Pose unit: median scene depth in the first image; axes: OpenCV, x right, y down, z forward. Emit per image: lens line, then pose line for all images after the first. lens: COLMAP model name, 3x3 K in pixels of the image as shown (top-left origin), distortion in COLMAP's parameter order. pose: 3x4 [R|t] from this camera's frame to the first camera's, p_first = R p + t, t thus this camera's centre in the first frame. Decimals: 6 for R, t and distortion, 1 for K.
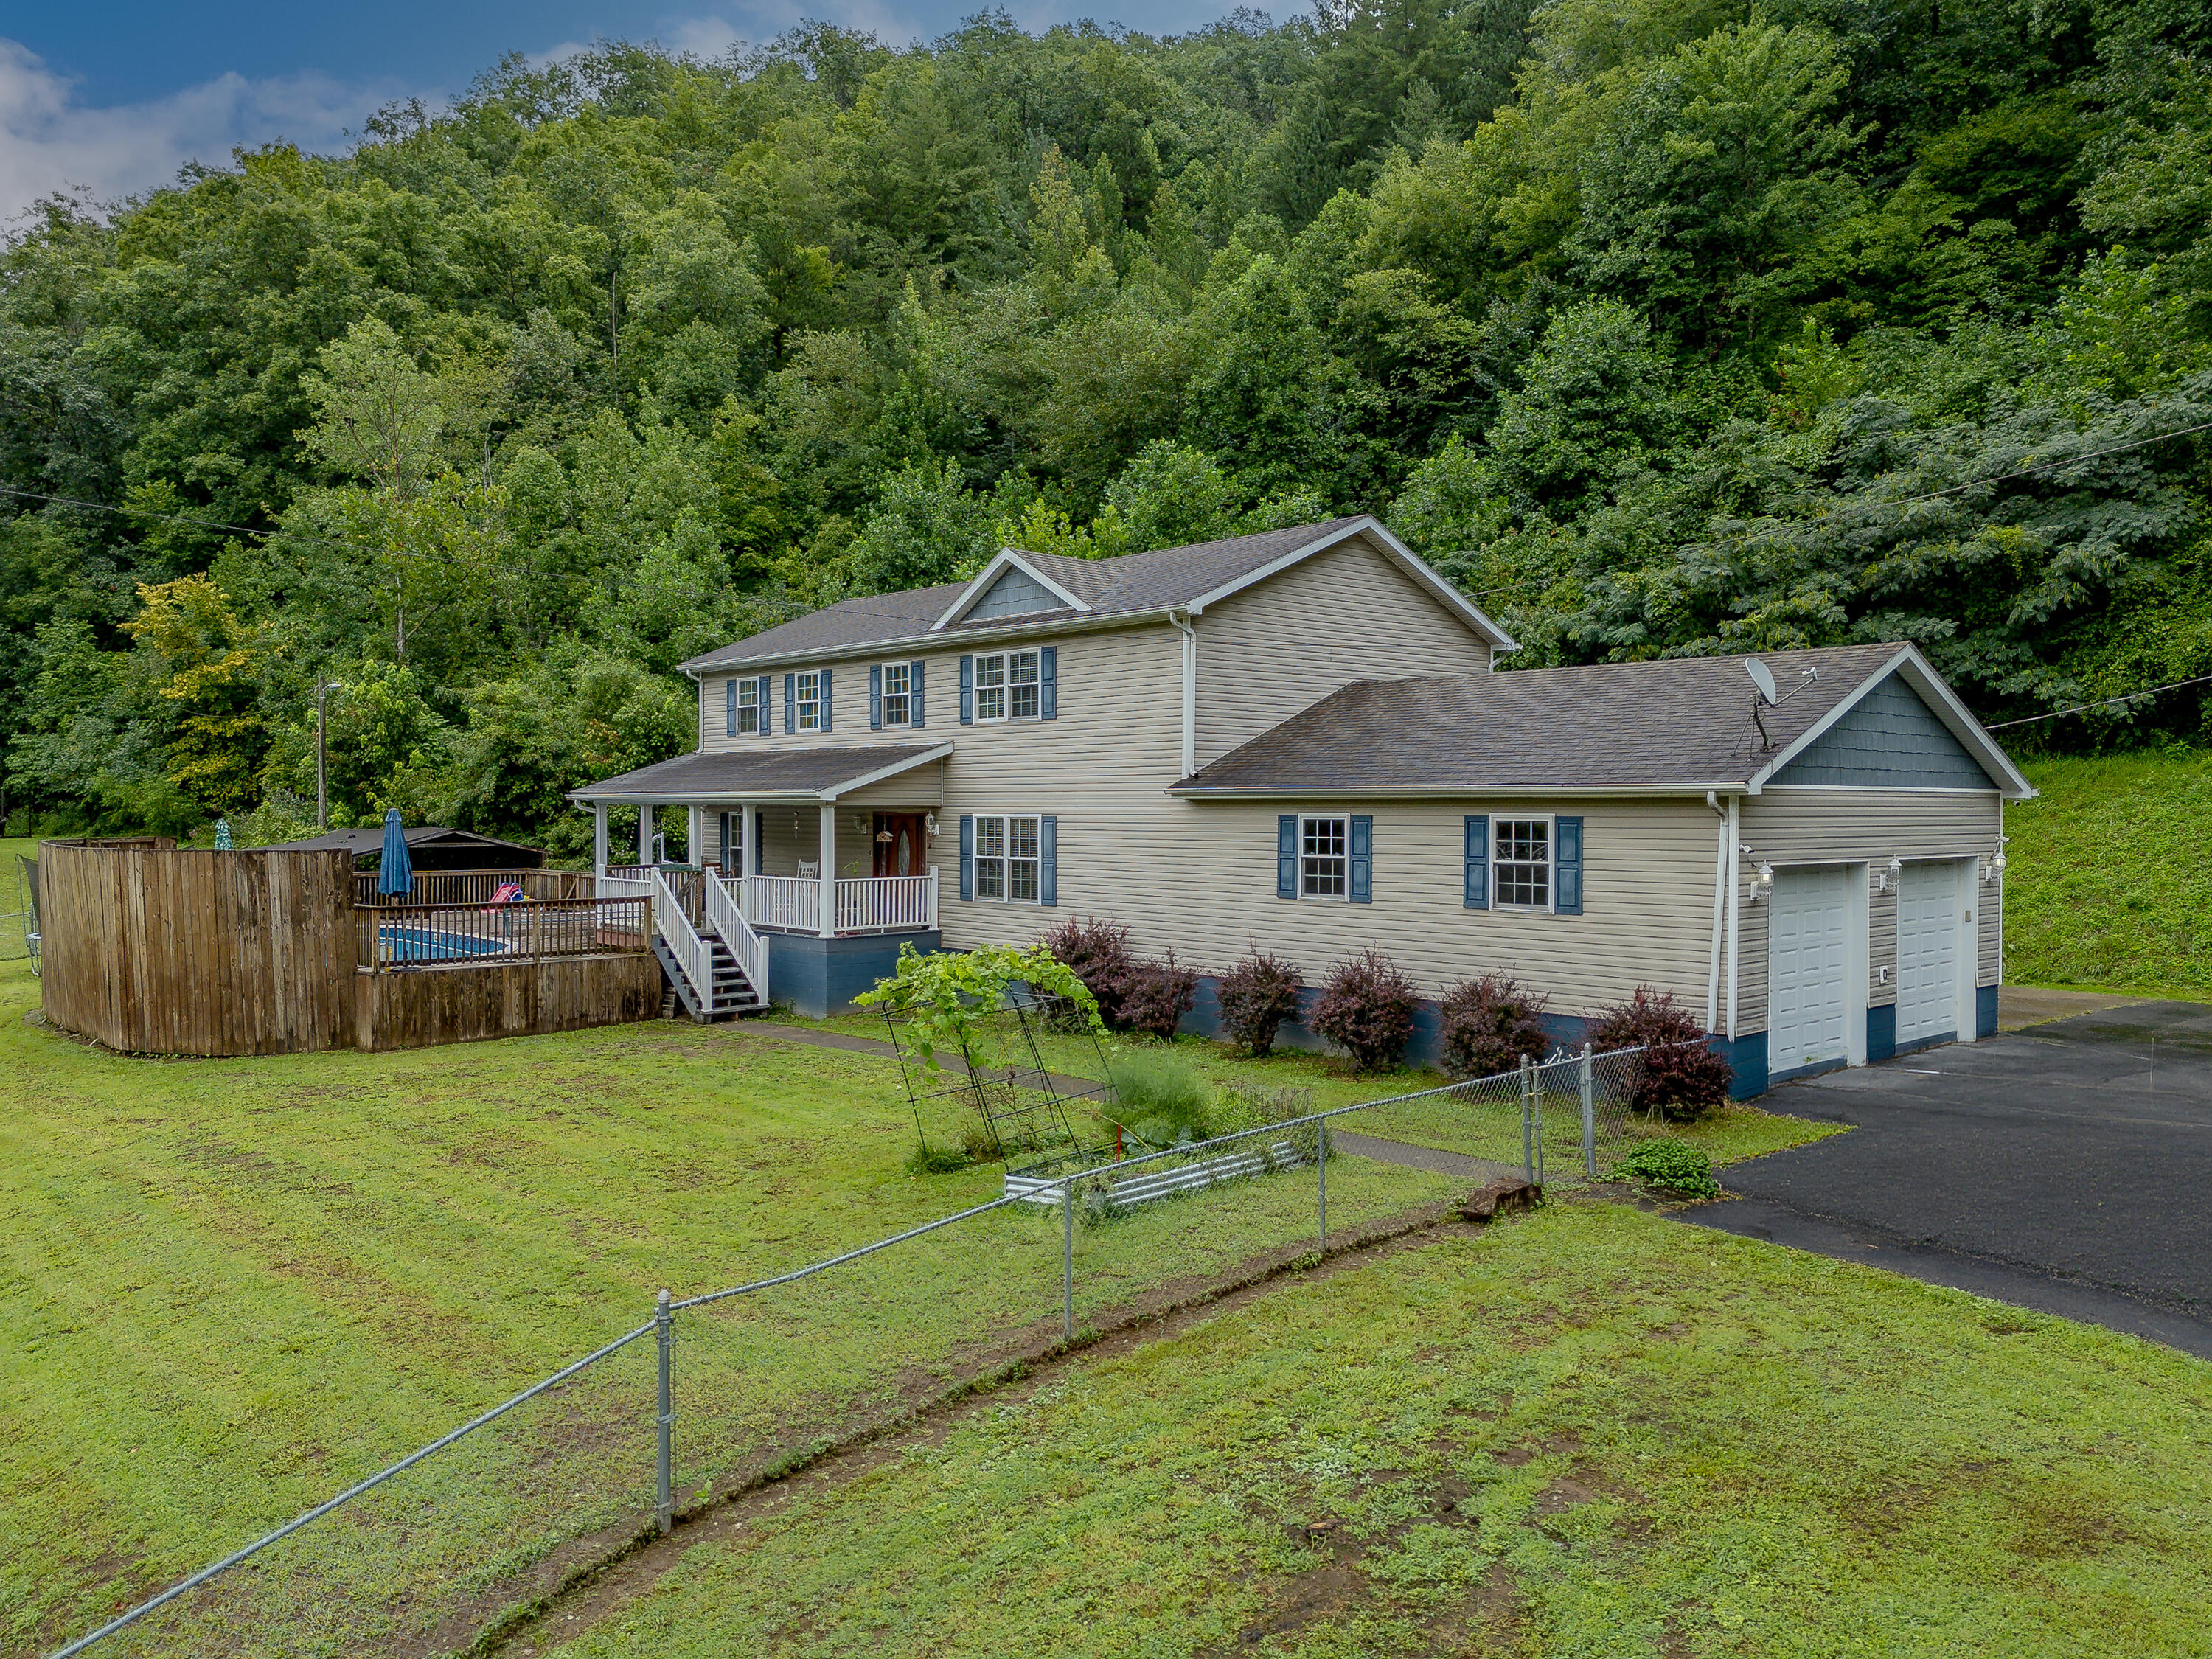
lens RADIAL K [[1628.6, 0, 1108.9], [0, 1628.6, 833.5], [0, 0, 1]] dist [0.083001, -0.082803]
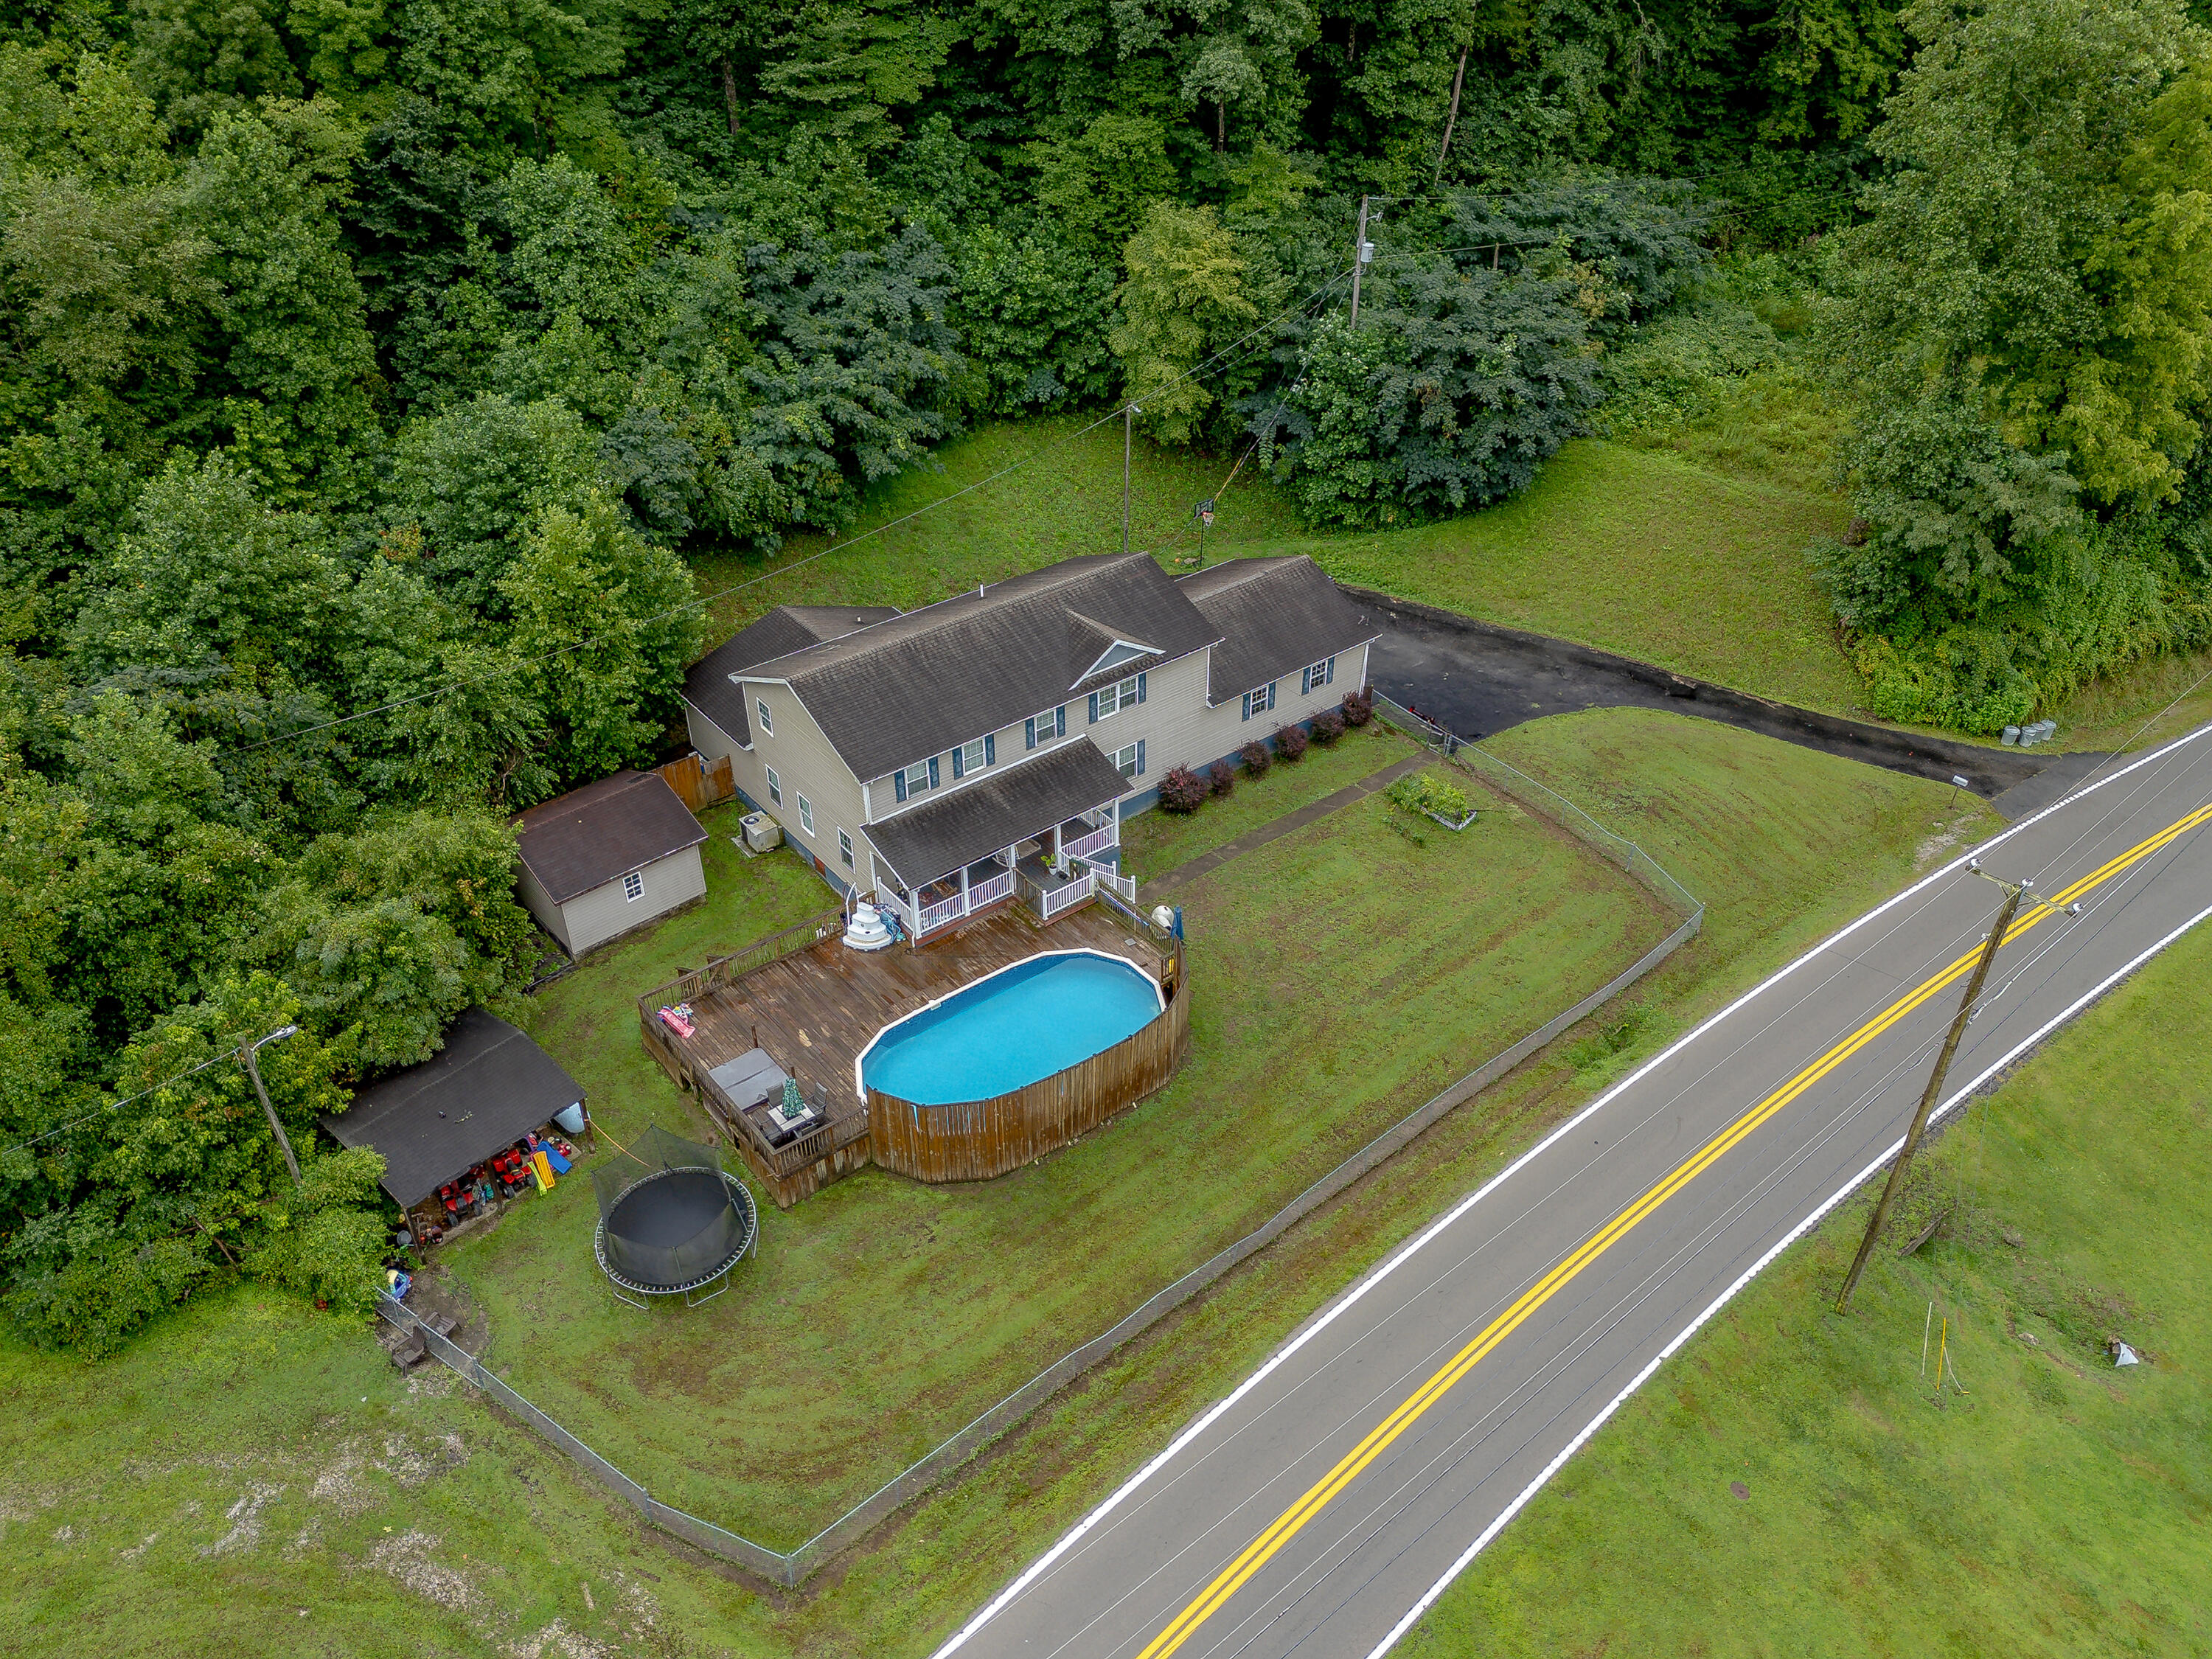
lens RADIAL K [[1639.1, 0, 1113.5], [0, 1639.1, 826.3], [0, 0, 1]] dist [0.085696, -0.085959]
pose [[0.077781, -0.573271, 0.815666, -1.392682], [0.020593, 0.818893, 0.573576, -0.863775], [-0.996758, -0.027816, 0.075500, 0.628643]]
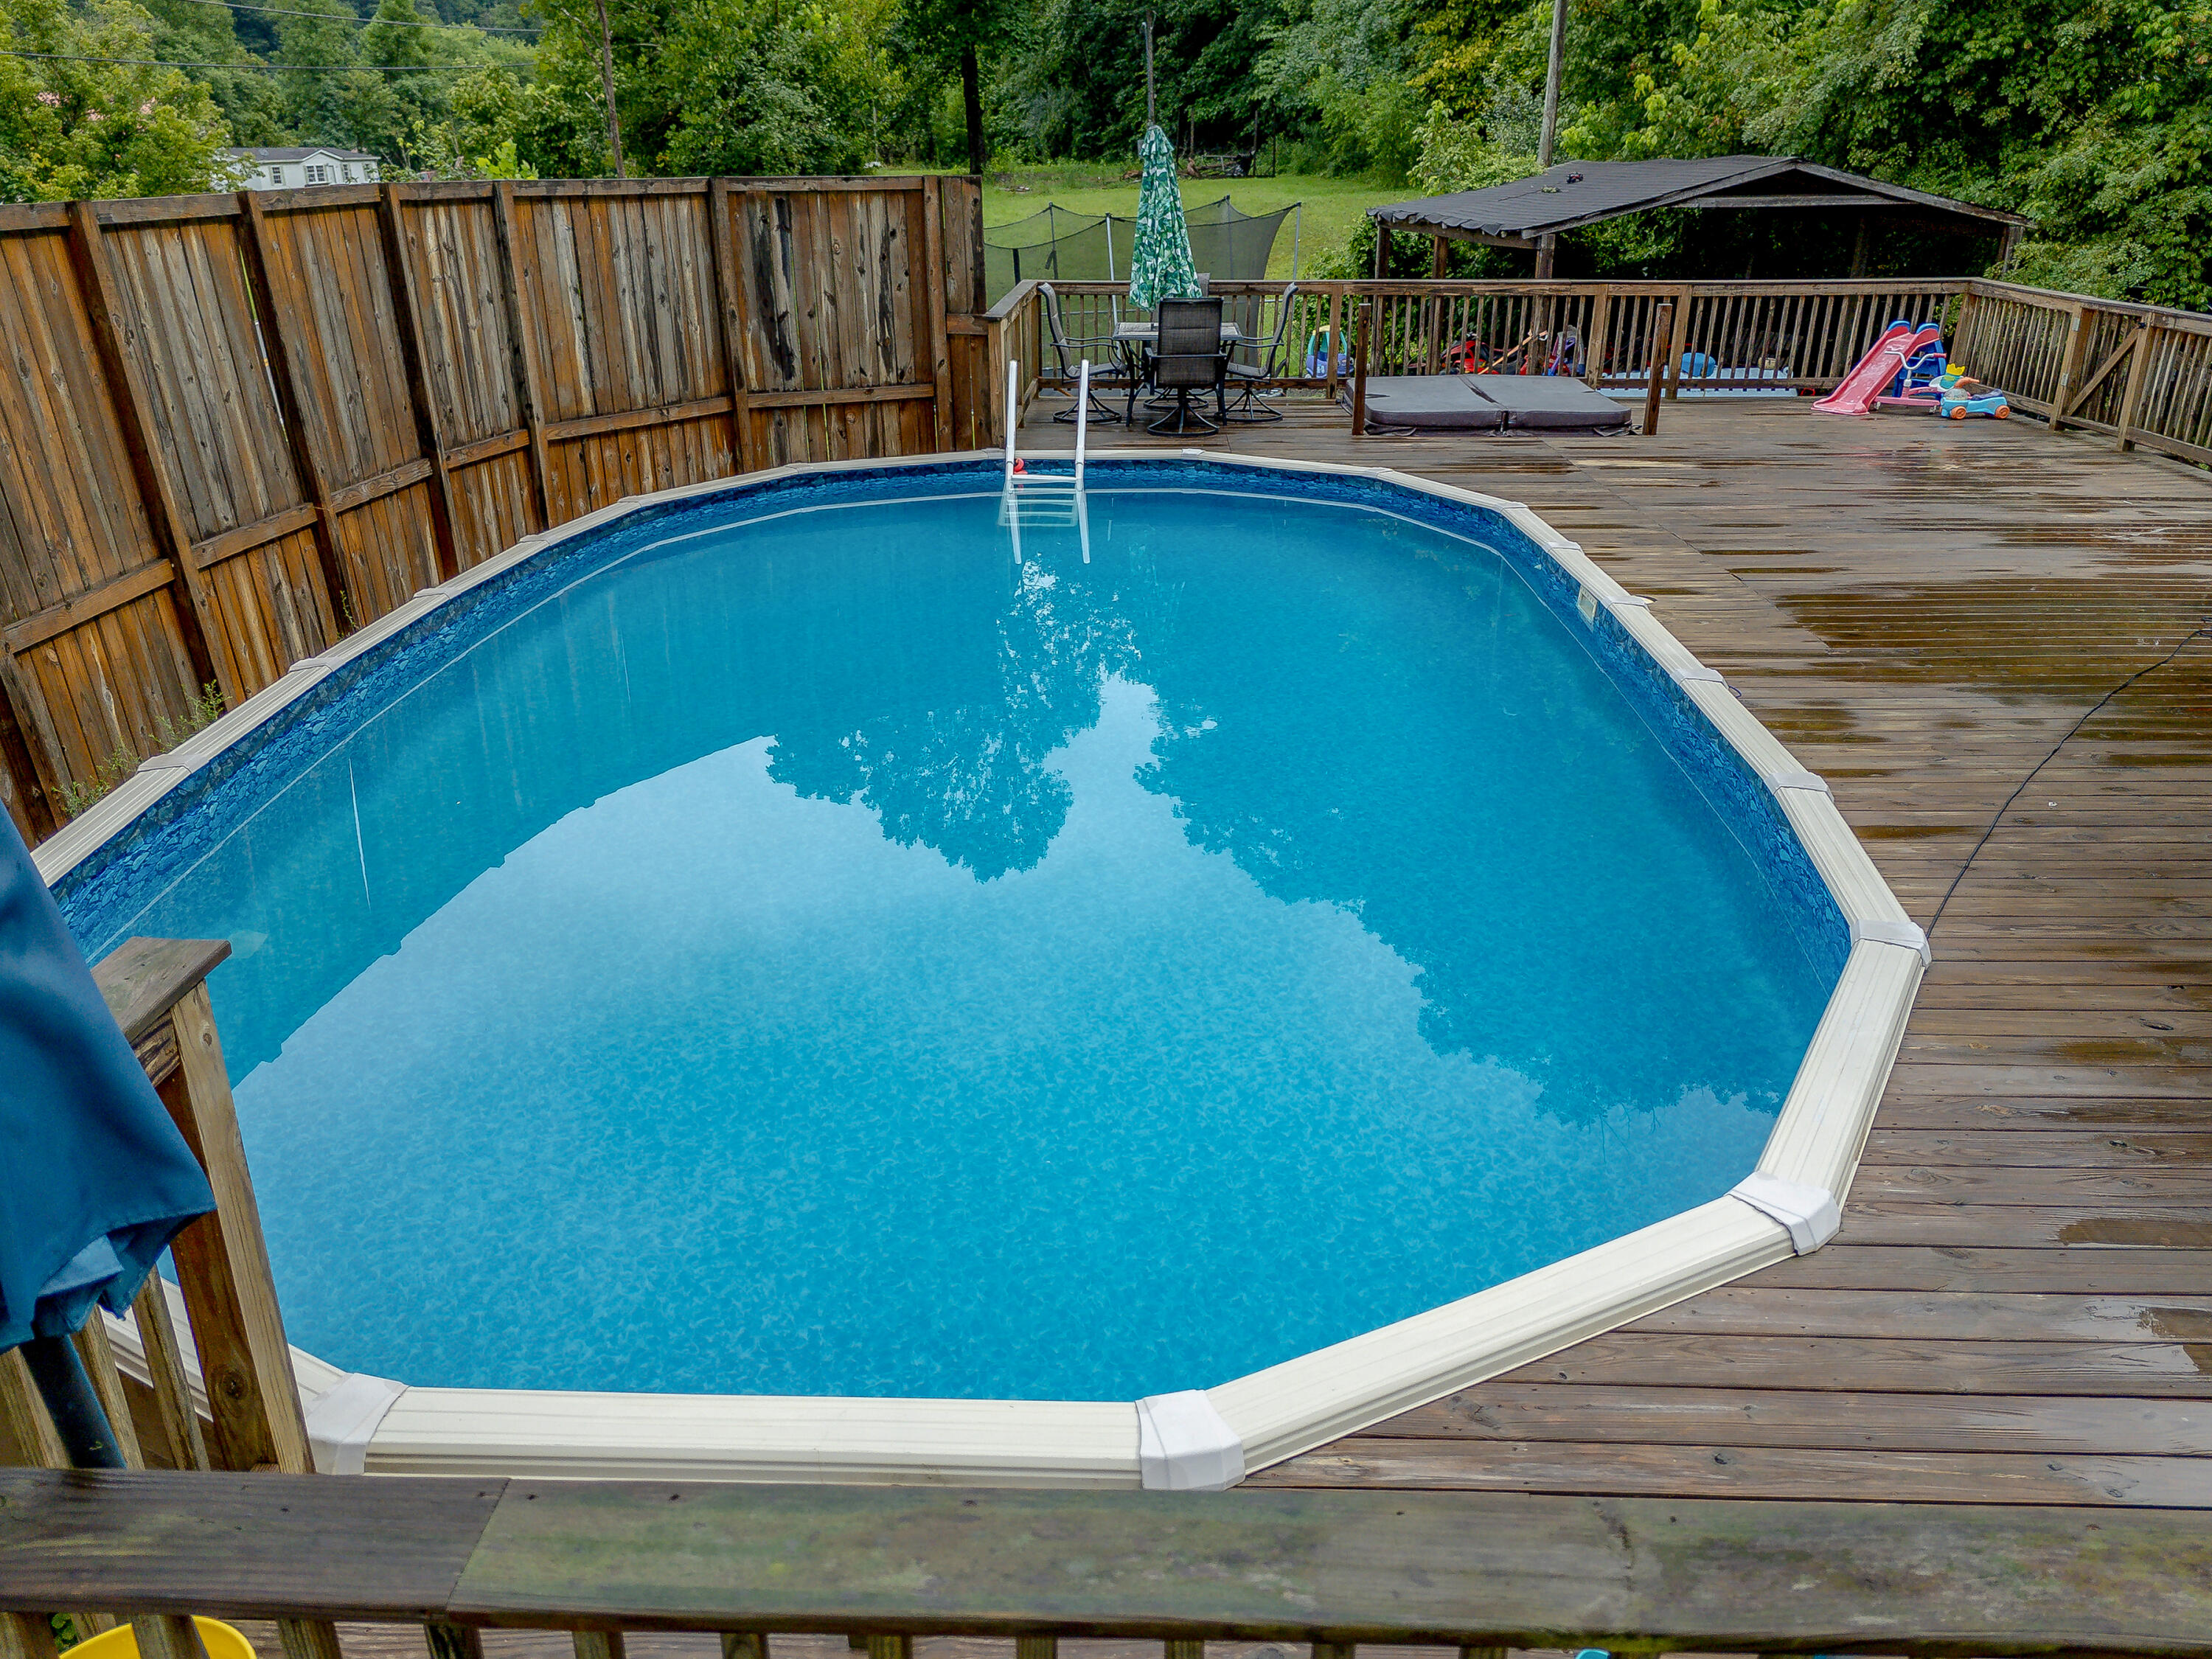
lens RADIAL K [[1643.2, 0, 1094.6], [0, 1643.2, 832.0], [0, 0, 1]] dist [0.073517, -0.064860]
pose [[0.713424, 0.264674, -0.648825, -0.249331], [-0.007637, 0.928806, 0.370489, -0.000059], [0.700691, -0.259361, 0.664653, 0.666324]]
